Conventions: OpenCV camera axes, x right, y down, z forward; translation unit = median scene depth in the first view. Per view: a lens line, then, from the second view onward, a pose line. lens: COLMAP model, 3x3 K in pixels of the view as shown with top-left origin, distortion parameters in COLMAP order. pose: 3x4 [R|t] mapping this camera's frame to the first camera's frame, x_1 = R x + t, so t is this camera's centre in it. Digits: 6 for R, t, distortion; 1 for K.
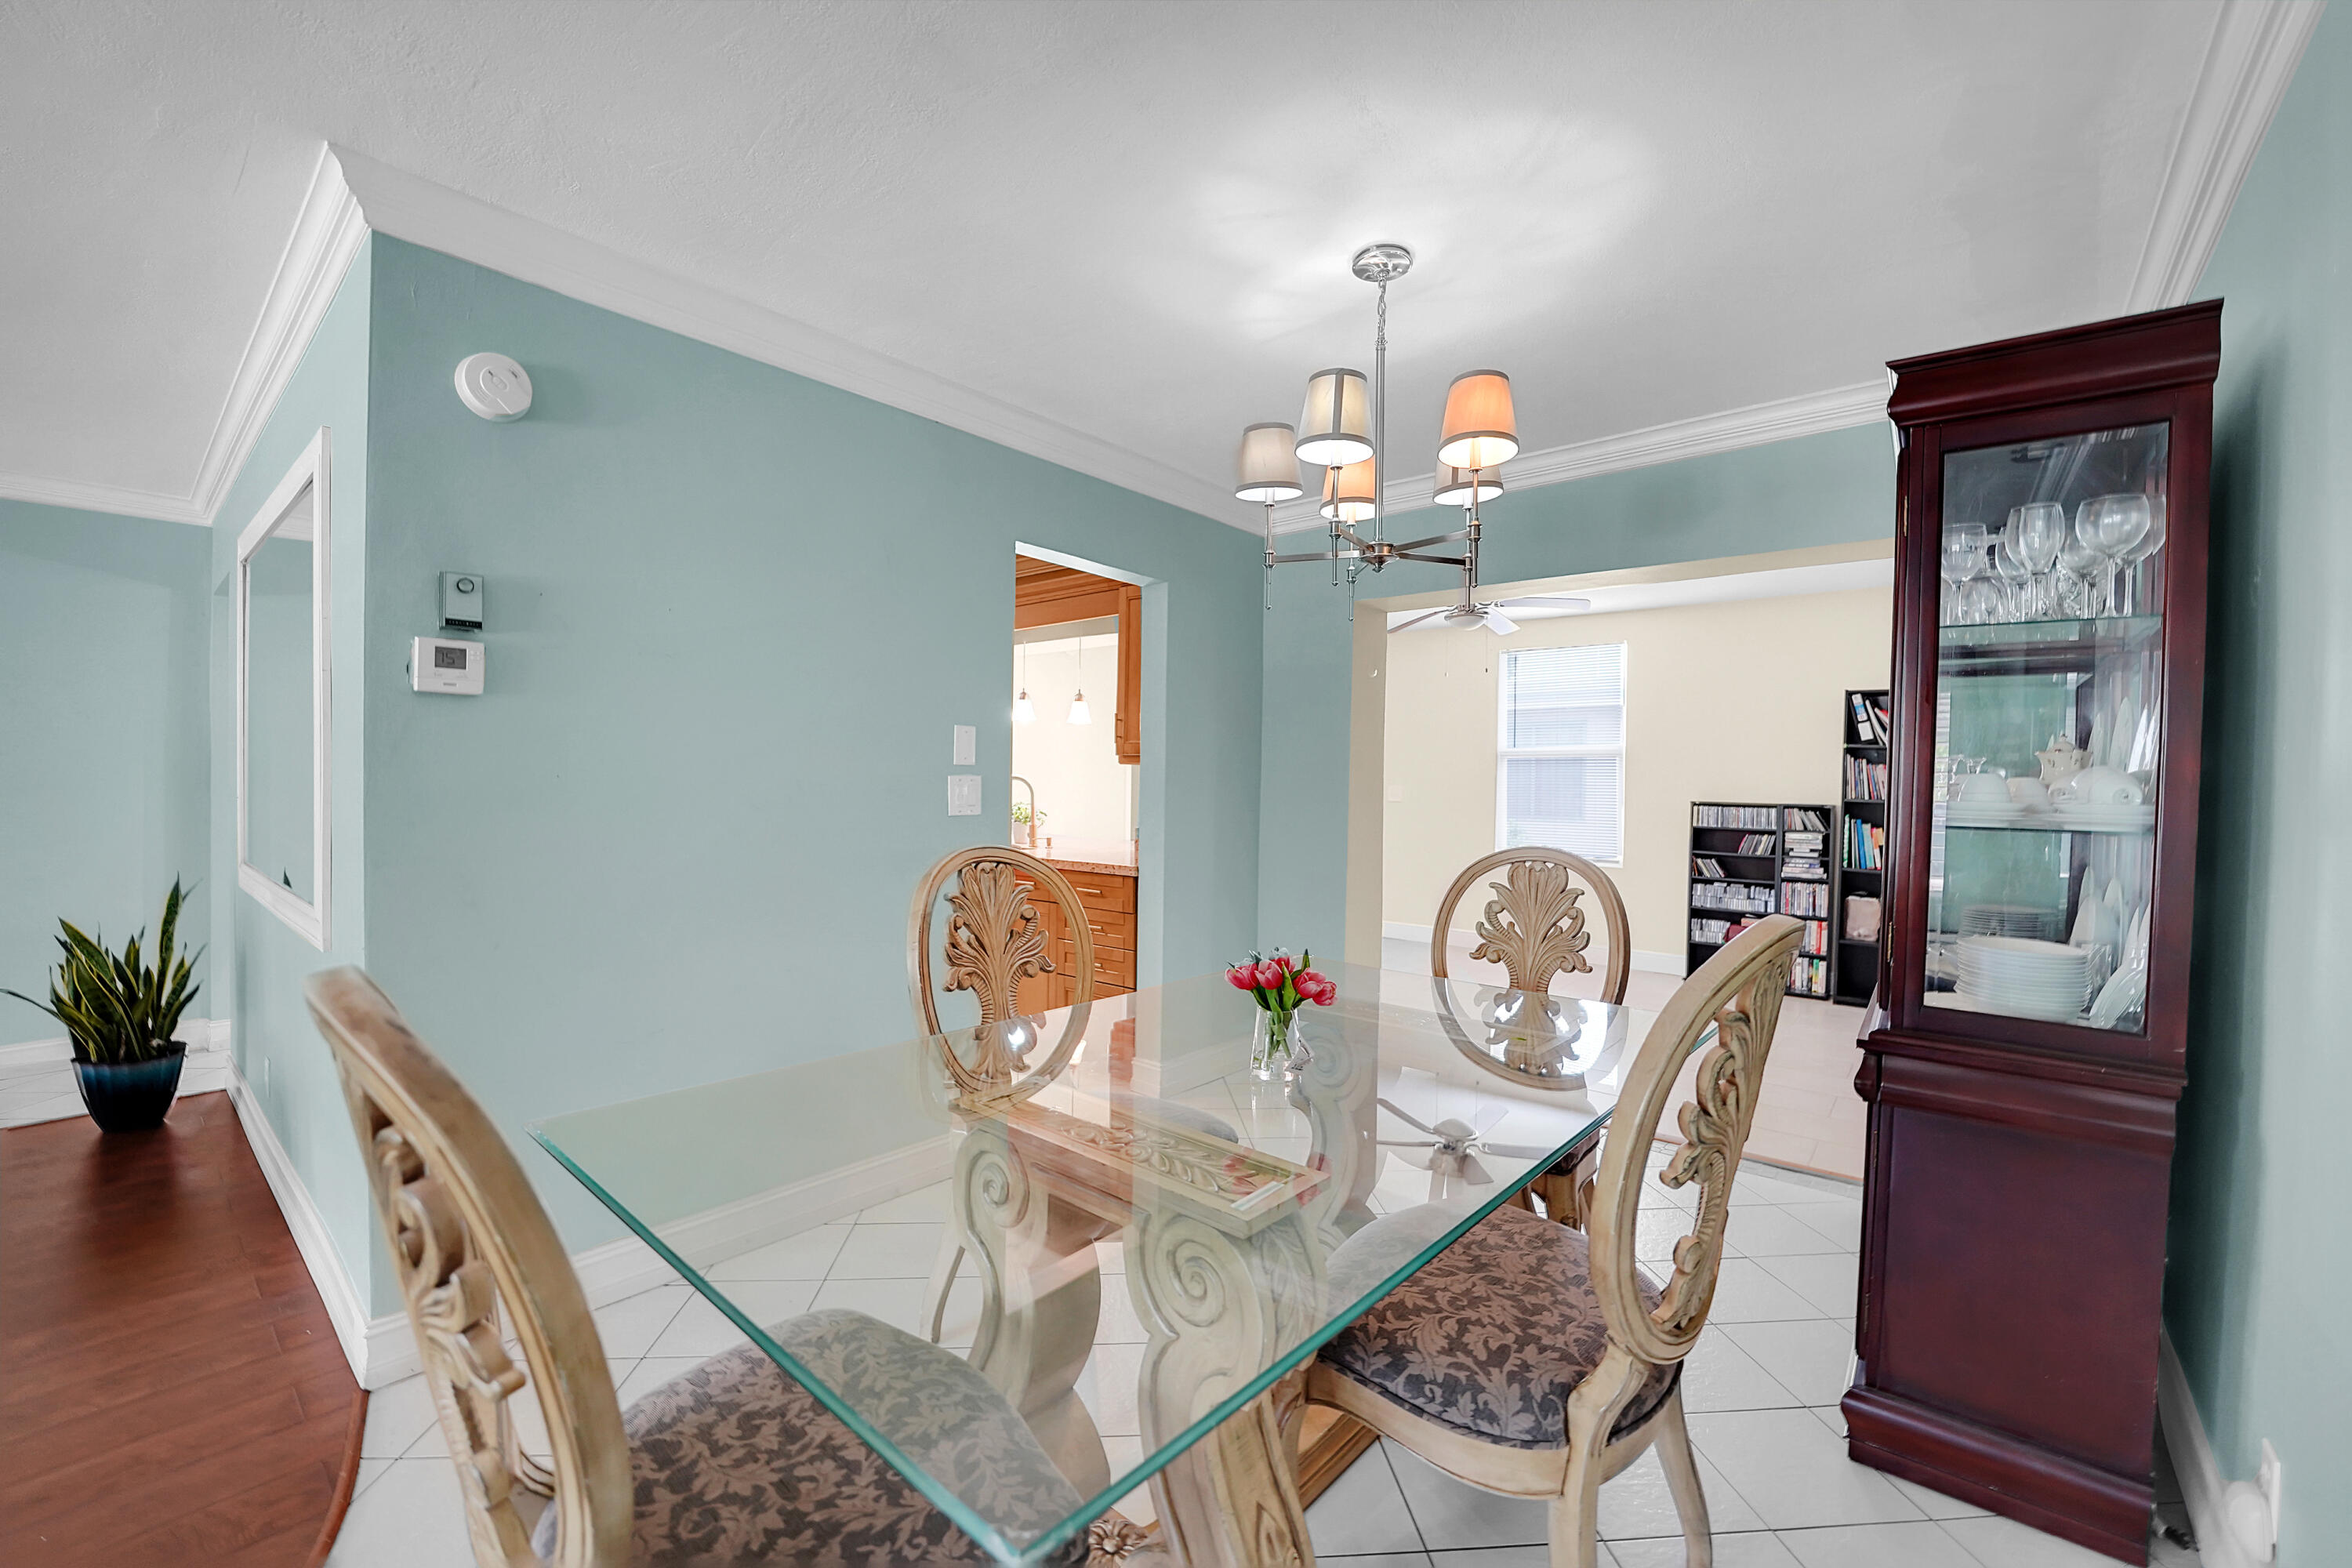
lens RADIAL K [[957.1, 0, 1170.1], [0, 957.1, 790.3], [0, 0, 1]] dist [-0.033938, 0.005174]
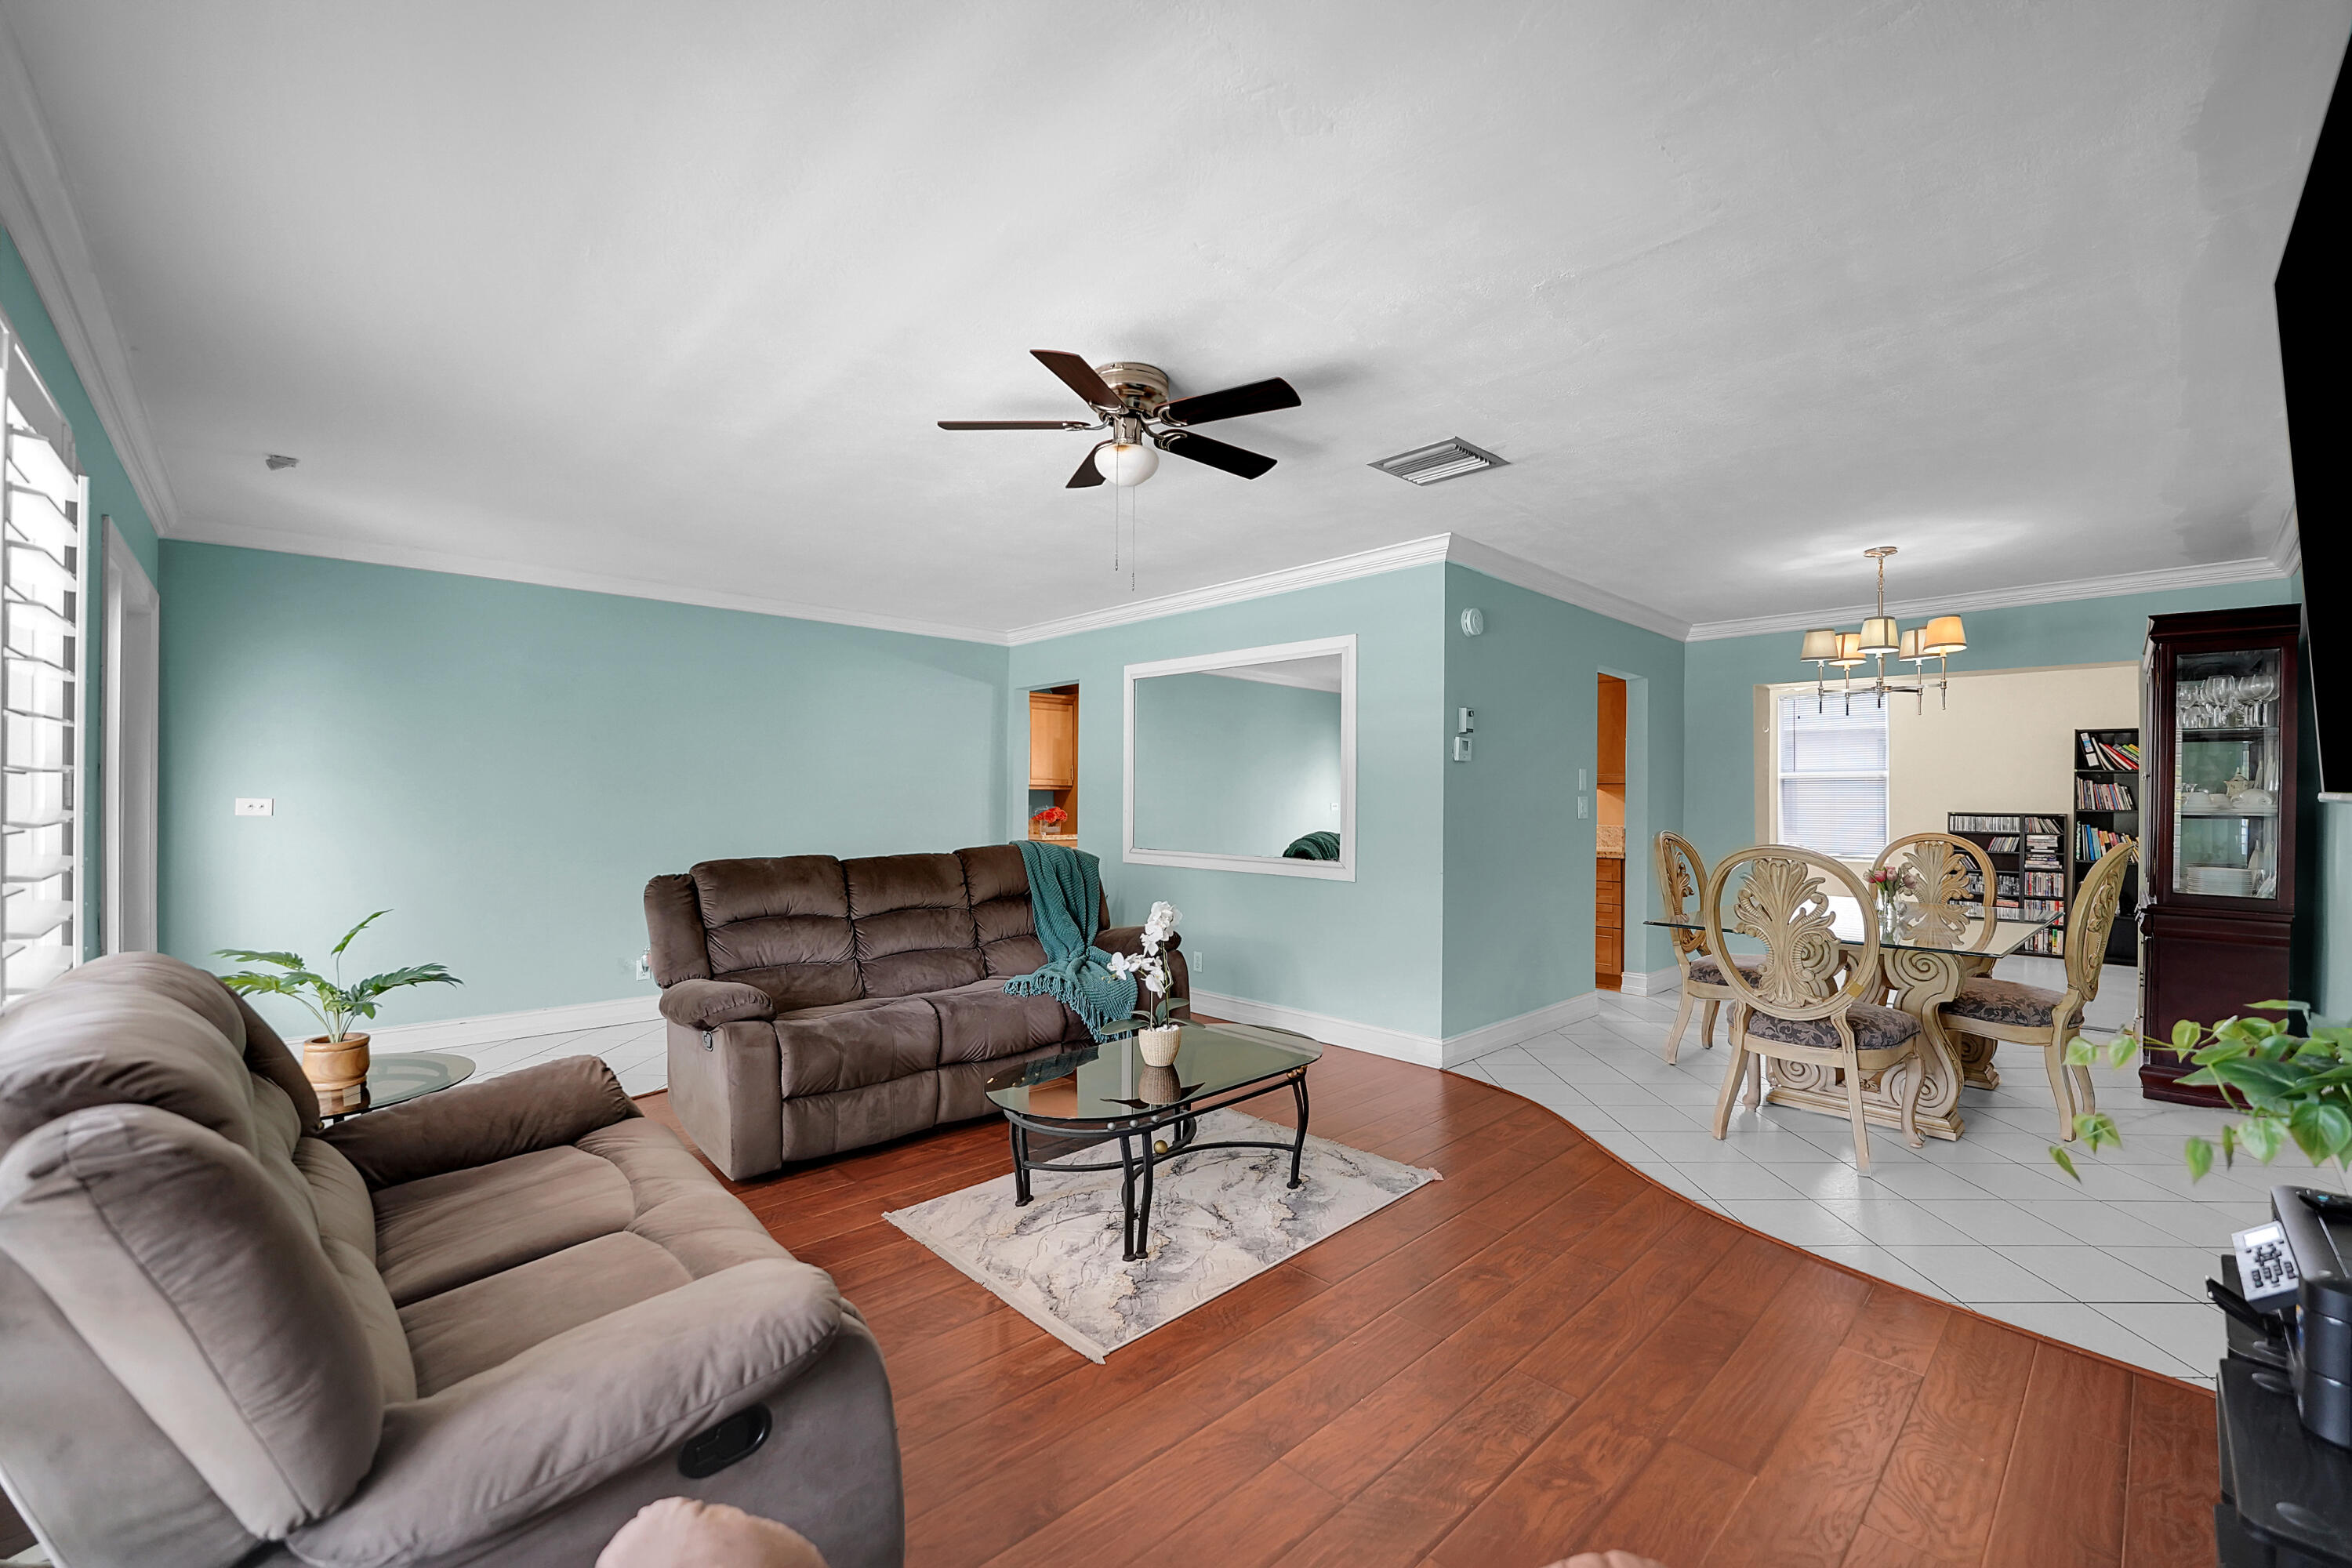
lens RADIAL K [[957.1, 0, 1170.1], [0, 957.1, 790.3], [0, 0, 1]] dist [-0.033938, 0.005174]
pose [[0.993790, -0.007212, -0.111034, -0.436661], [0.004838, 0.999754, -0.021634, 0.004217], [0.111163, 0.020963, 0.993581, -0.483919]]
